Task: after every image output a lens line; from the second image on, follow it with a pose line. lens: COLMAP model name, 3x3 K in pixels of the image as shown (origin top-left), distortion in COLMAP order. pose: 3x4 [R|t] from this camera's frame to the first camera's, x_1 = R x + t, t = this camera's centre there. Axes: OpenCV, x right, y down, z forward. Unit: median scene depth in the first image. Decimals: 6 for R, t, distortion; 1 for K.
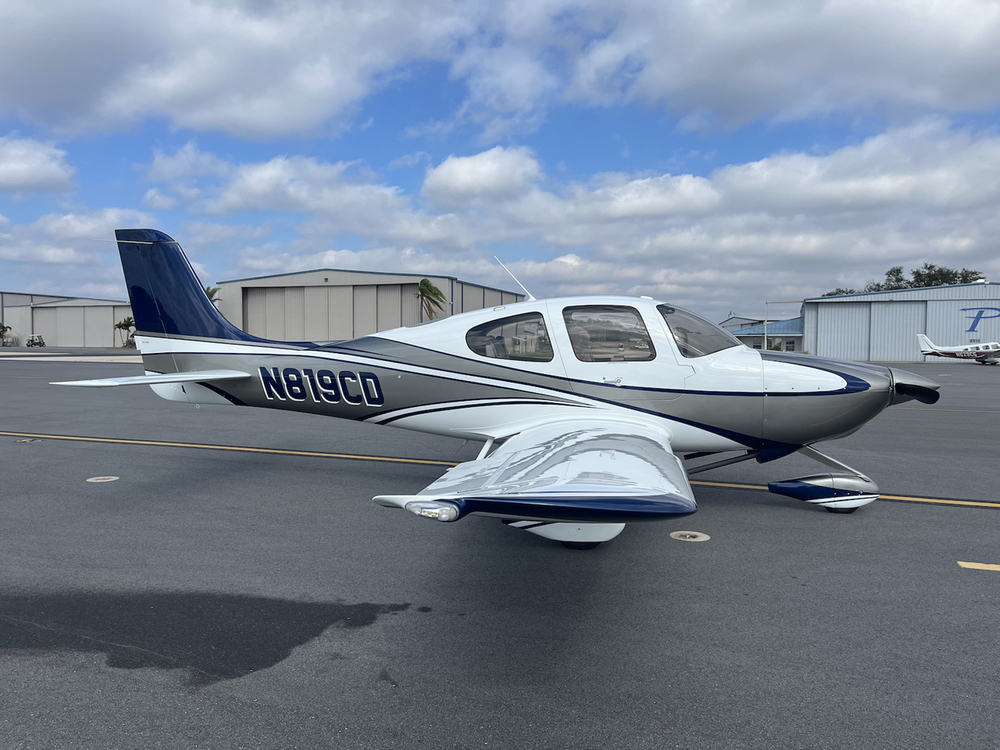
lens RADIAL K [[754.2, 0, 492.1], [0, 754.2, 373.1], [0, 0, 1]] dist [0.104771, -0.162722]
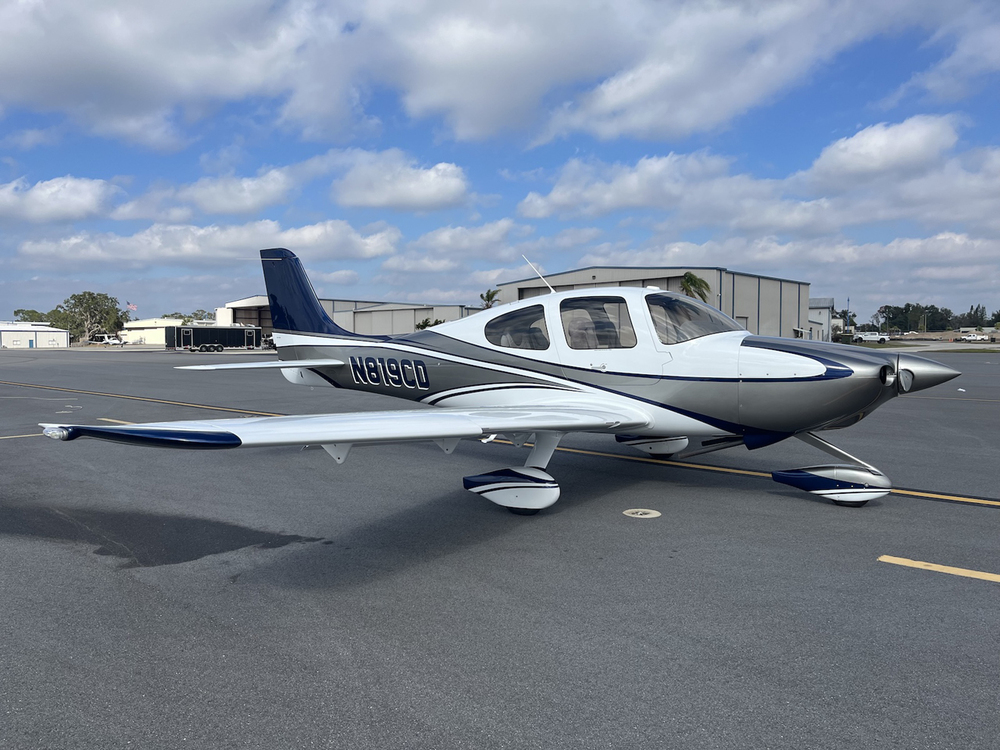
lens RADIAL K [[754.2, 0, 492.1], [0, 754.2, 373.1], [0, 0, 1]] dist [0.104771, -0.162722]
pose [[0.927118, 0.003895, -0.374749, 0.379687], [-0.001740, 0.999980, 0.006089, 0.011408], [0.374766, -0.004993, 0.927106, -0.044243]]
